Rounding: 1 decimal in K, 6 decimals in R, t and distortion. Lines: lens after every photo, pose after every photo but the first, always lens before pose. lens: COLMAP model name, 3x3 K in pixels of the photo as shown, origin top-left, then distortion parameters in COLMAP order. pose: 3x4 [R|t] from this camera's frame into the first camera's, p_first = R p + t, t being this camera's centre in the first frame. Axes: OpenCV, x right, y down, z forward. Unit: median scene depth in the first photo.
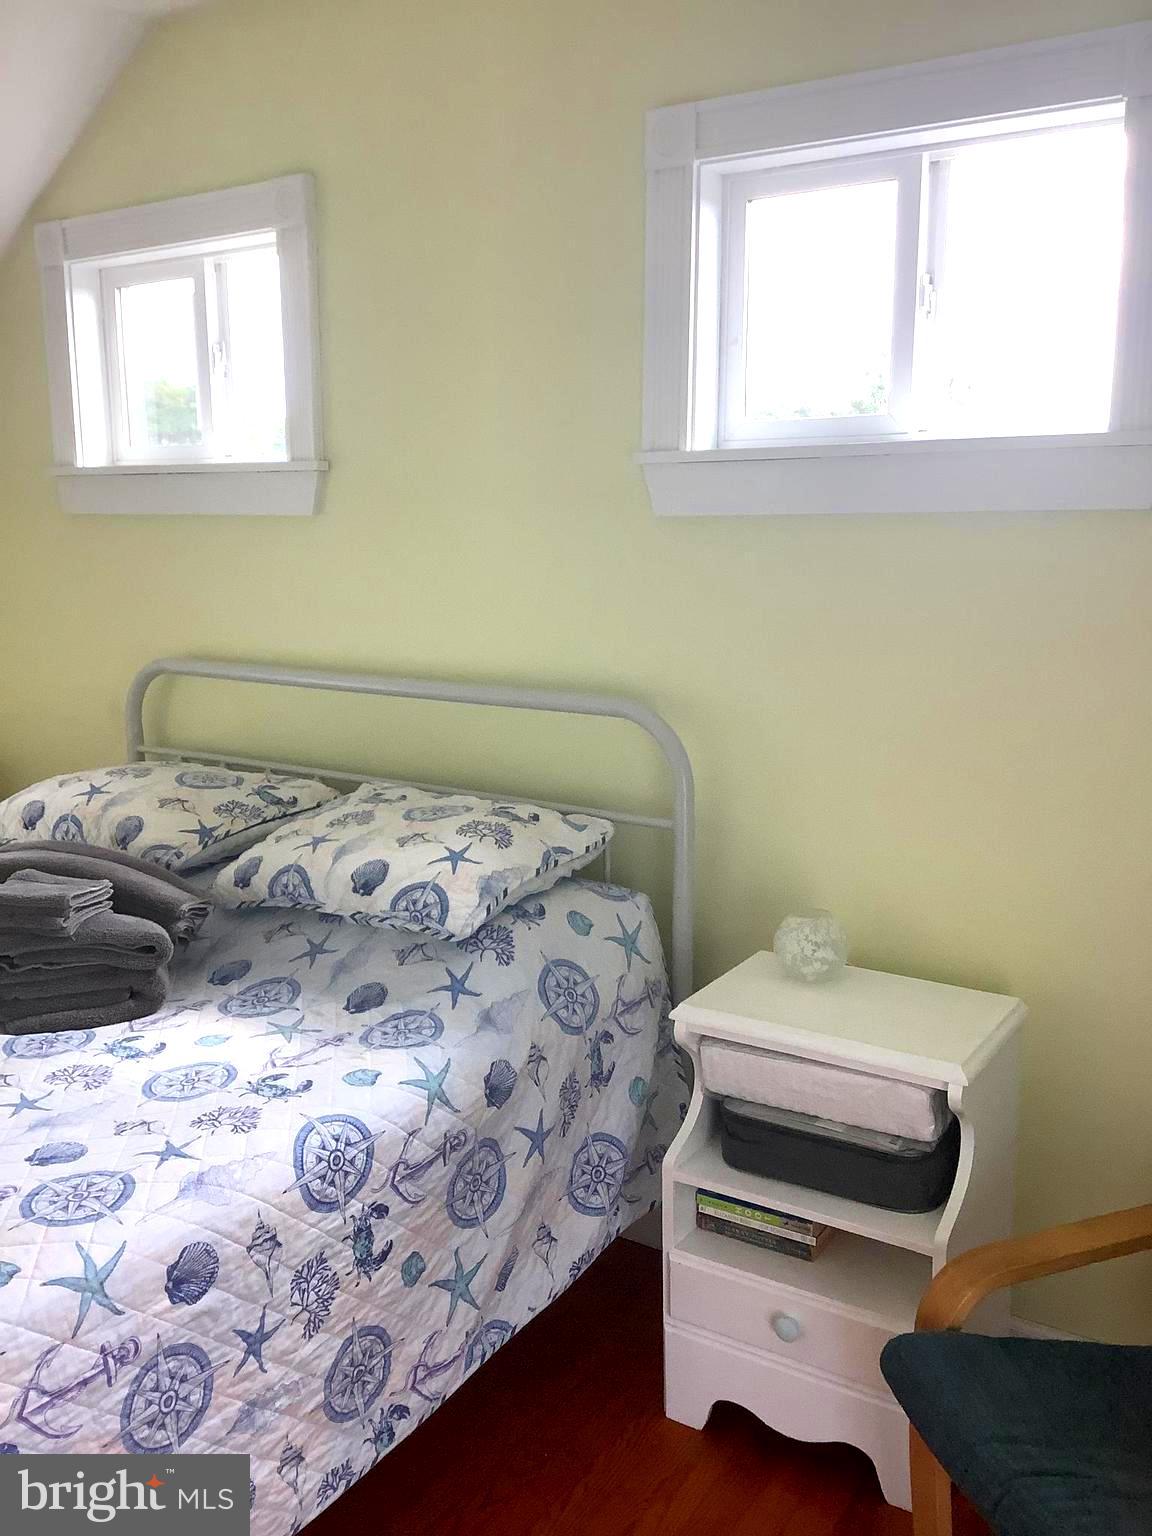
lens RADIAL K [[1391.7, 0, 576.0], [0, 1391.7, 768.0], [0, 0, 1]] dist [0.139677, -0.312183]
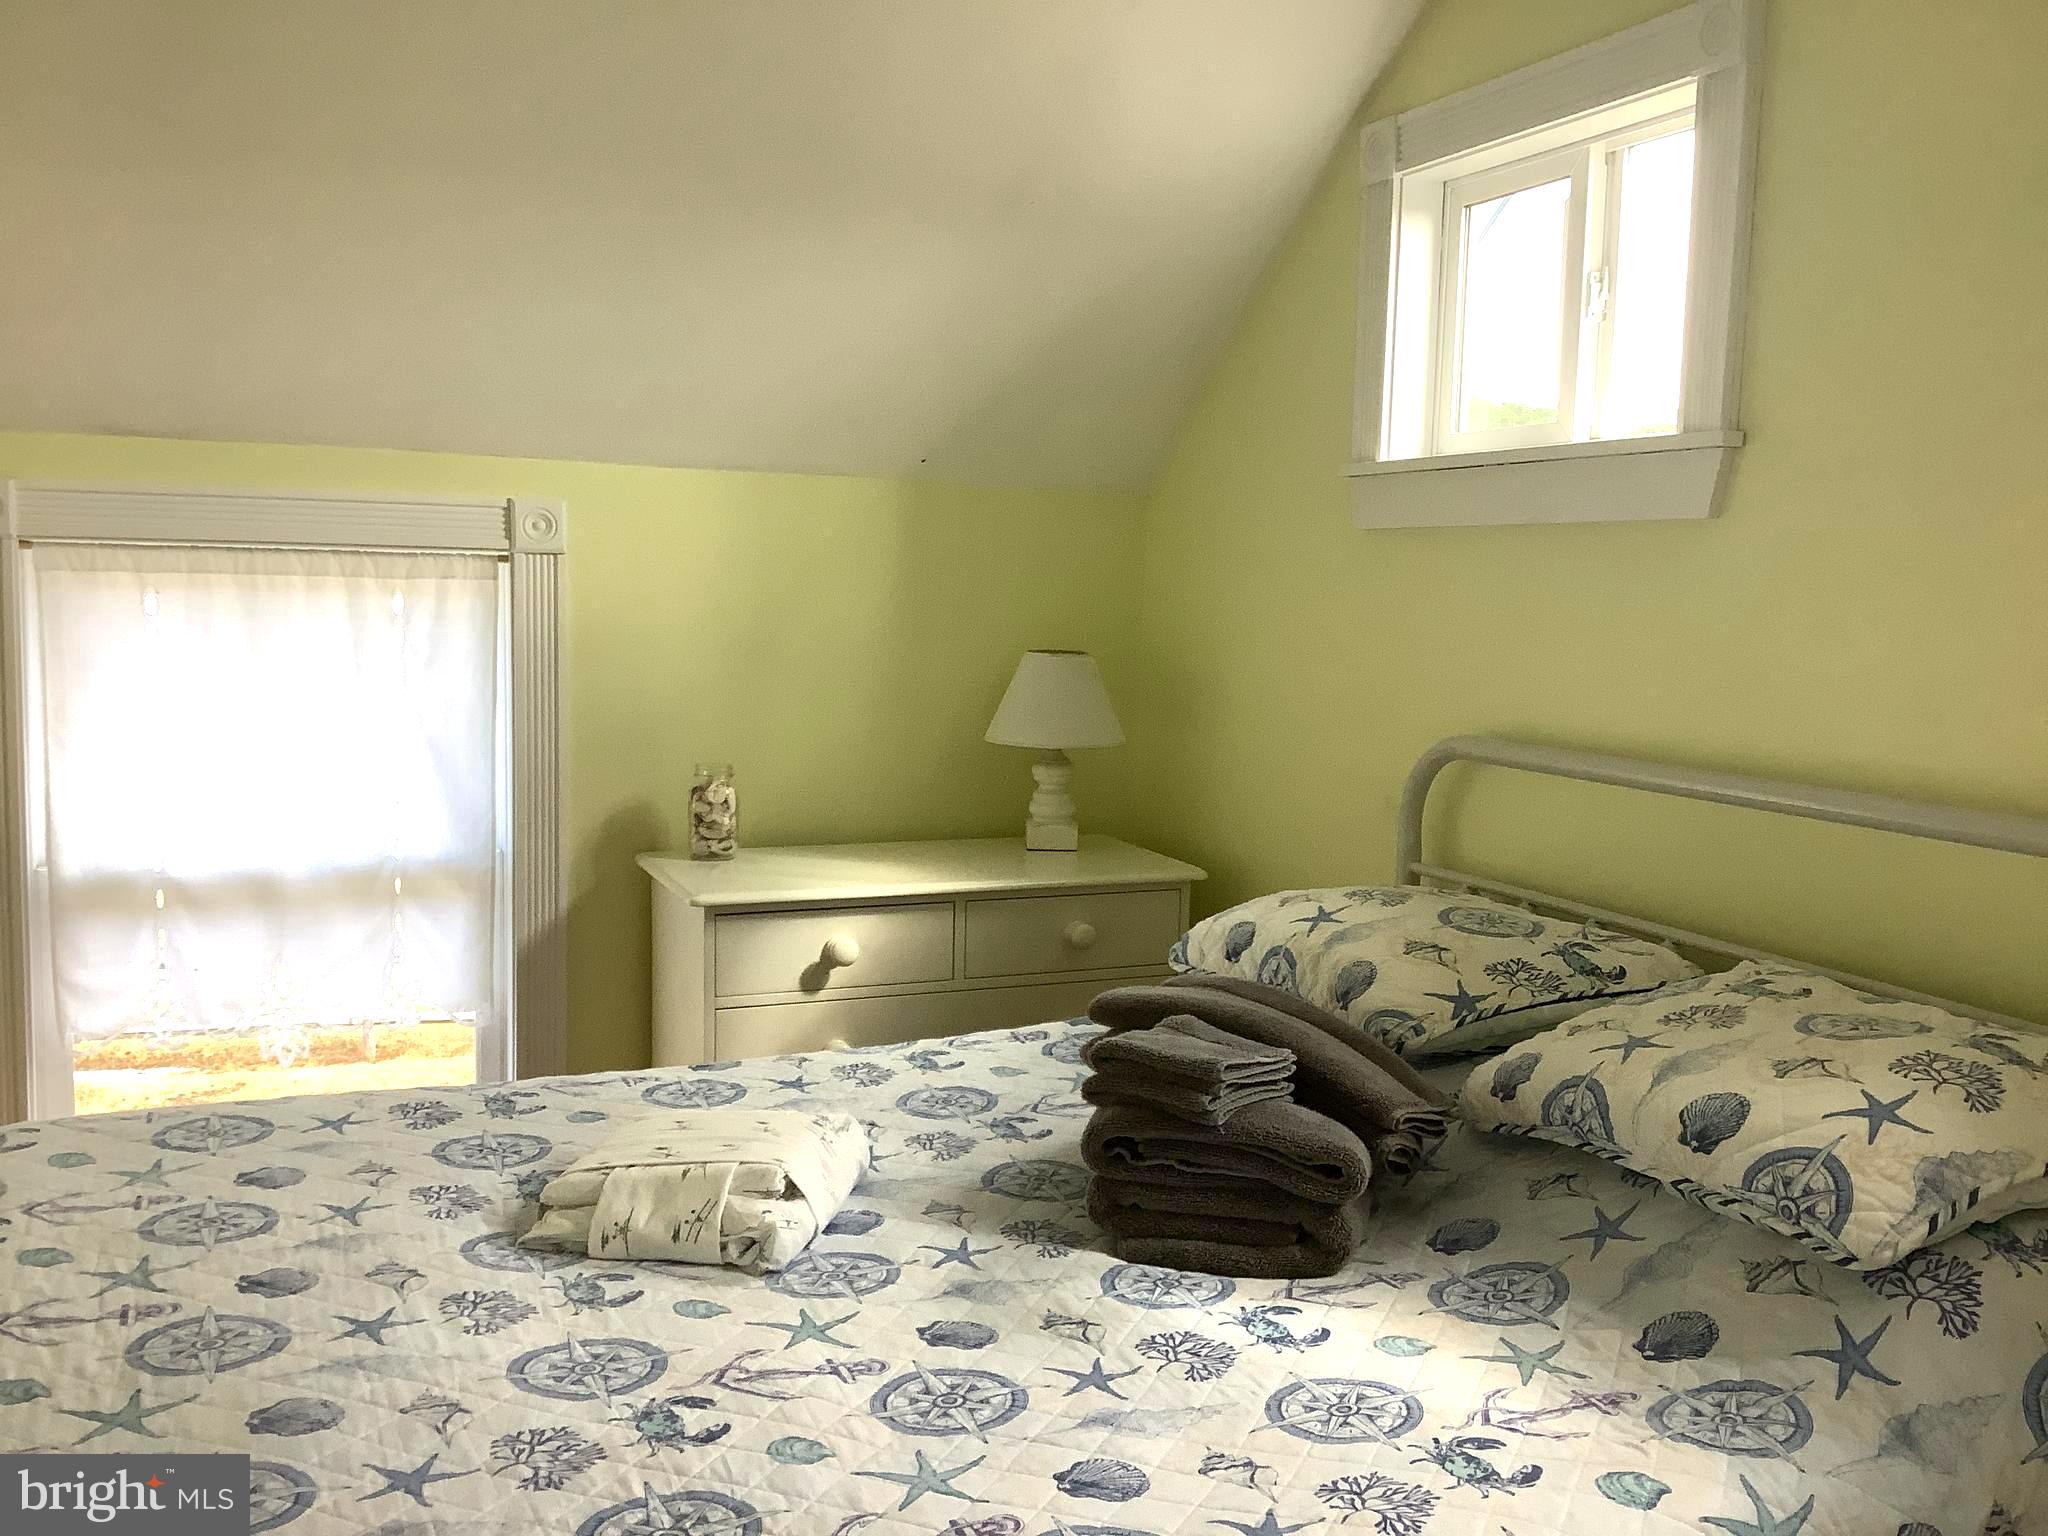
lens RADIAL K [[1855.6, 0, 1047.2], [0, 1855.6, 773.6], [0, 0, 1]] dist [0.139677, -0.312183]
pose [[0.846359, 0.079317, -0.526674, 0.014875], [-0.122519, 0.991324, -0.047594, 0.008341], [0.518330, 0.104809, 0.848734, 0.207470]]
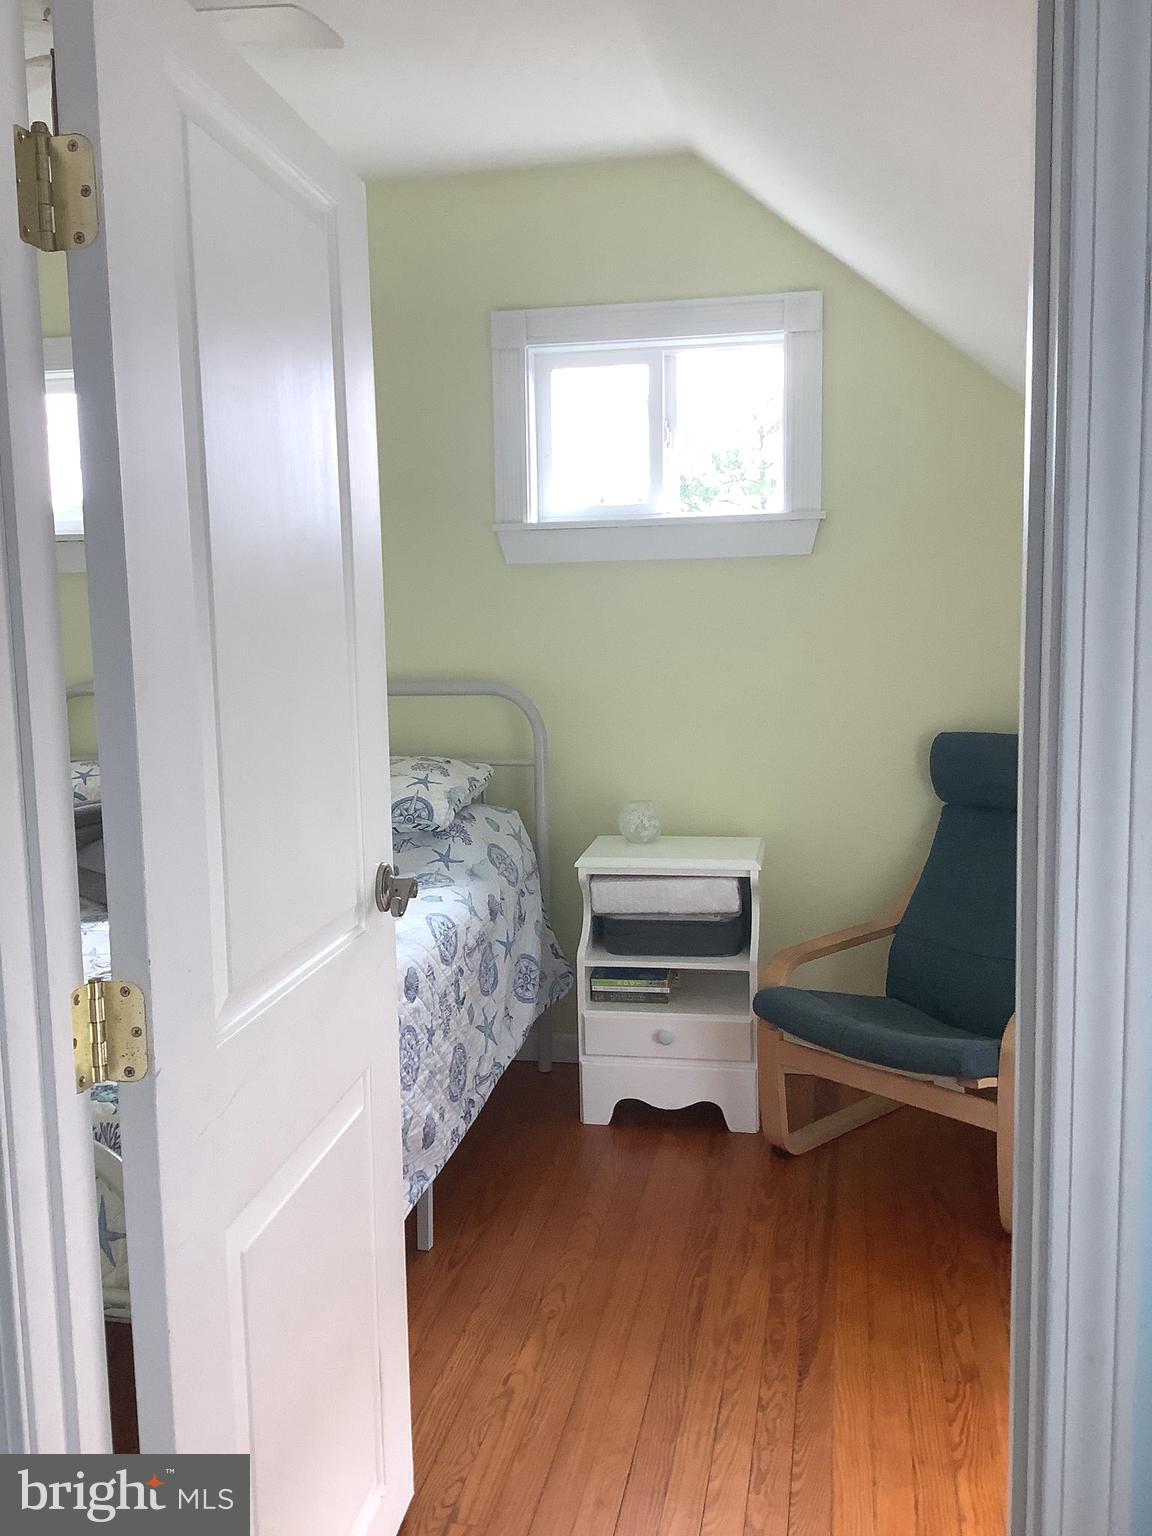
lens RADIAL K [[1391.7, 0, 576.0], [0, 1391.7, 768.0], [0, 0, 1]] dist [0.139677, -0.312183]
pose [[0.921605, -0.053921, 0.384365, -0.530440], [0.082141, 0.994968, -0.057373, 0.153947], [-0.379338, 0.084448, 0.921396, -0.480504]]
